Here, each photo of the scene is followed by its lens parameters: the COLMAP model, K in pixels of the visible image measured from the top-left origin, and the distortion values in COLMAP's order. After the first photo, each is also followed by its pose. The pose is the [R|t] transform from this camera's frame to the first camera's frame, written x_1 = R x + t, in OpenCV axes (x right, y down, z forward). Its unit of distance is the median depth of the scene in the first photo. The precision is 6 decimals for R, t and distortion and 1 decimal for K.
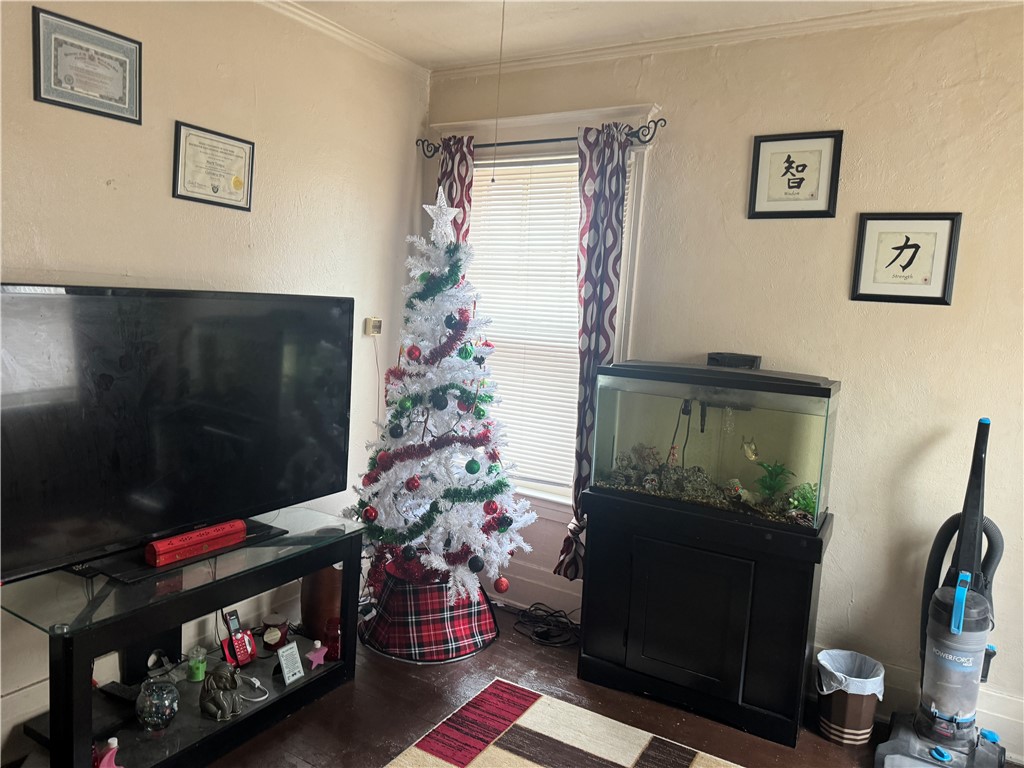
lens RADIAL K [[730.9, 0, 509.4], [0, 730.9, 382.3], [0, 0, 1]] dist [0.068967, -0.063971]
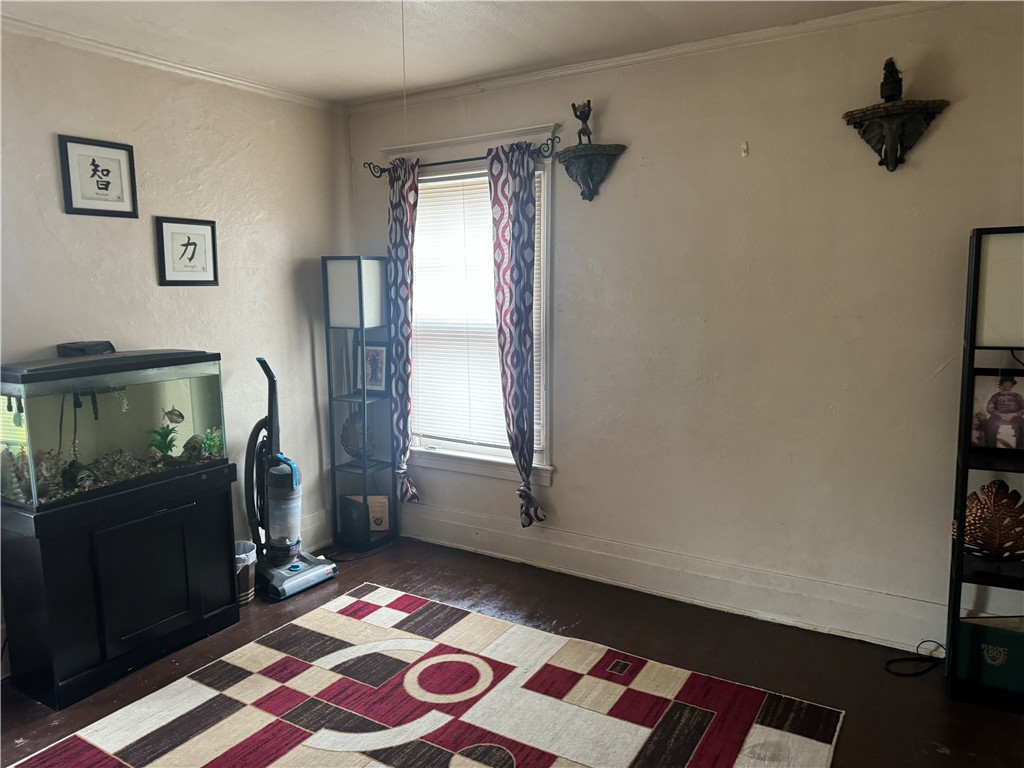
lens RADIAL K [[730.9, 0, 510.2], [0, 730.9, 380.8], [0, 0, 1]] dist [0.068967, -0.063971]
pose [[0.023828, -0.195172, 0.980480, -0.778414], [0.123789, 0.973786, 0.190831, -0.119281], [-0.992022, 0.116826, 0.047363, 0.368699]]
